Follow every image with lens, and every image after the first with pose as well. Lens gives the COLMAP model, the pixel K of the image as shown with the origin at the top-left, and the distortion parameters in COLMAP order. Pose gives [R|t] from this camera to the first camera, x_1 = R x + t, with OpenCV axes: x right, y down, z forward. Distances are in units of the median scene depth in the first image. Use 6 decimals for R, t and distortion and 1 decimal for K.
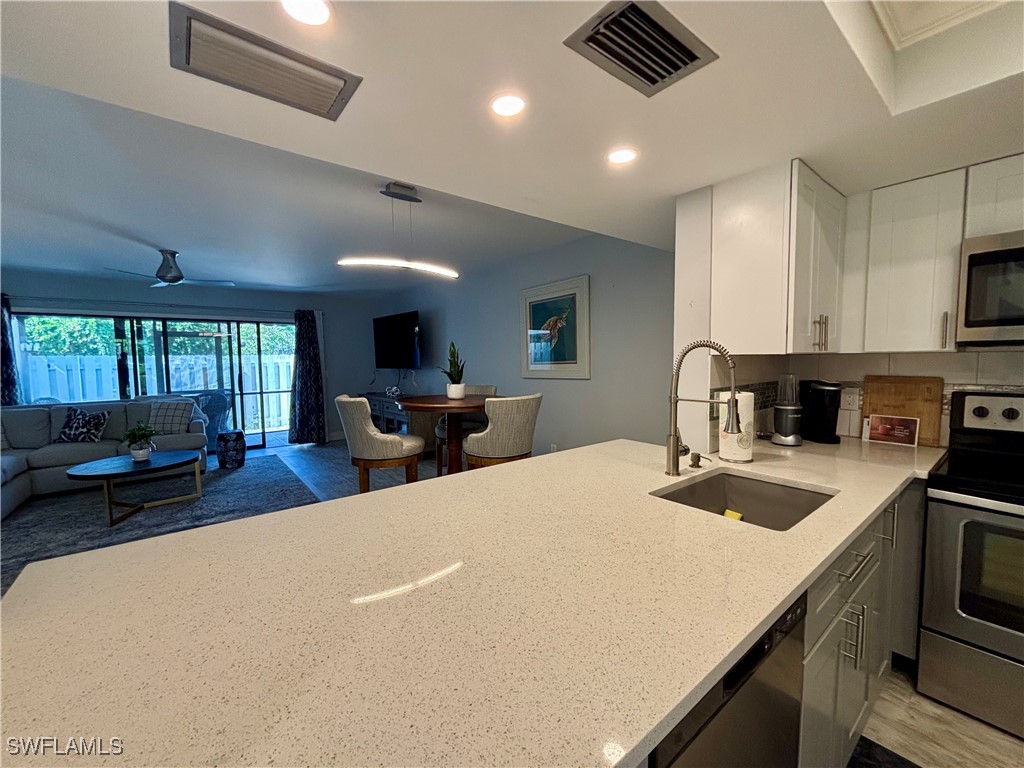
lens RADIAL K [[417.7, 0, 508.5], [0, 417.7, 384.4], [0, 0, 1]] dist [0.001557, -0.000529]
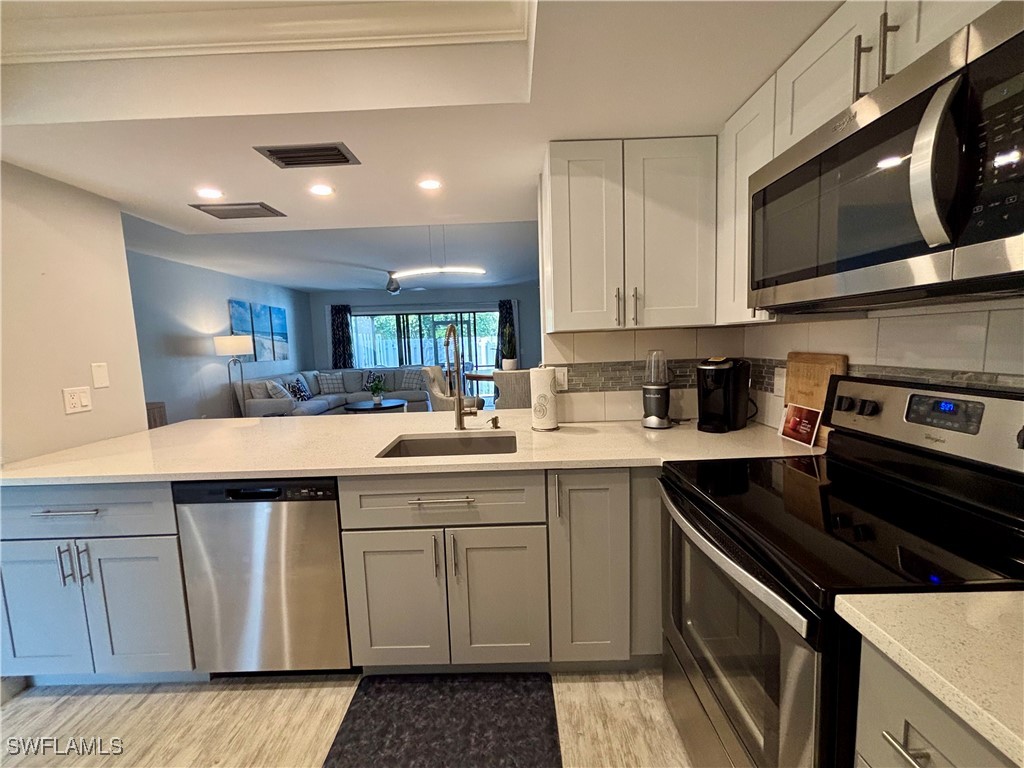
lens RADIAL K [[417.7, 0, 508.5], [0, 417.7, 384.4], [0, 0, 1]] dist [0.001557, -0.000529]
pose [[0.780479, 0.050231, -0.623161, 0.912144], [-0.015696, 0.998027, 0.060789, -0.000854], [0.624985, -0.037663, 0.779728, 0.073142]]
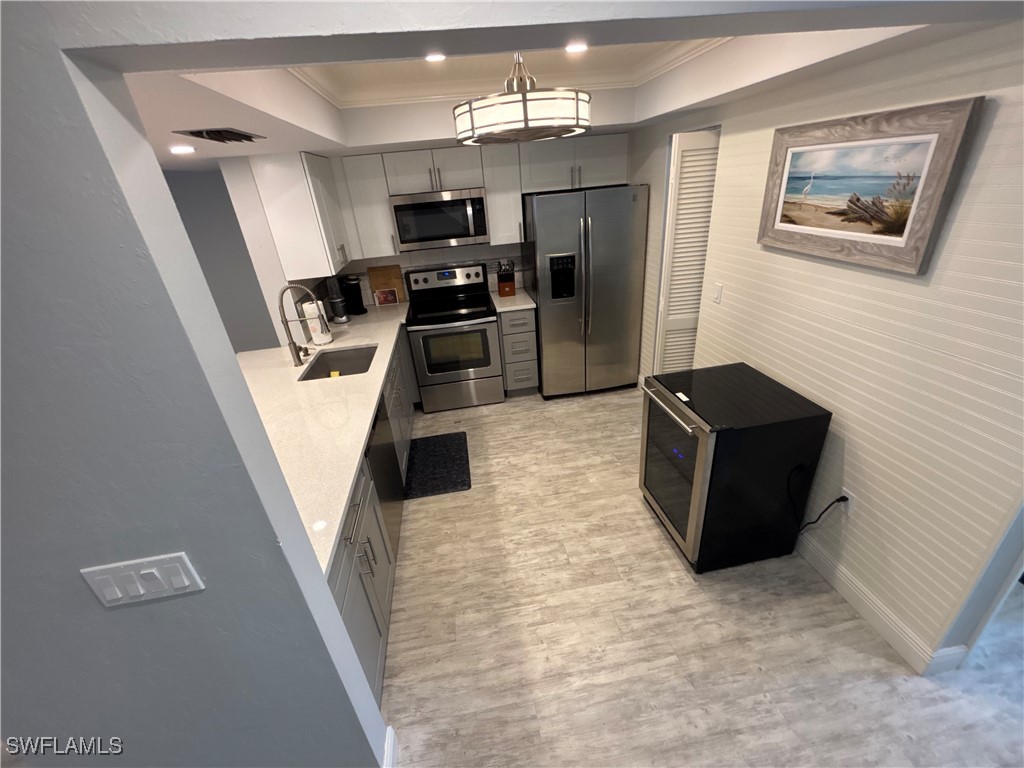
lens RADIAL K [[422.0, 0, 512.0], [0, 422.0, 384.0], [0, 0, 1]] dist [0.003181, -0.000022]
pose [[0.492927, -0.407225, 0.768889, -0.366241], [0.131974, 0.908478, 0.396549, -0.194004], [-0.860004, -0.093996, 0.501556, -0.409571]]
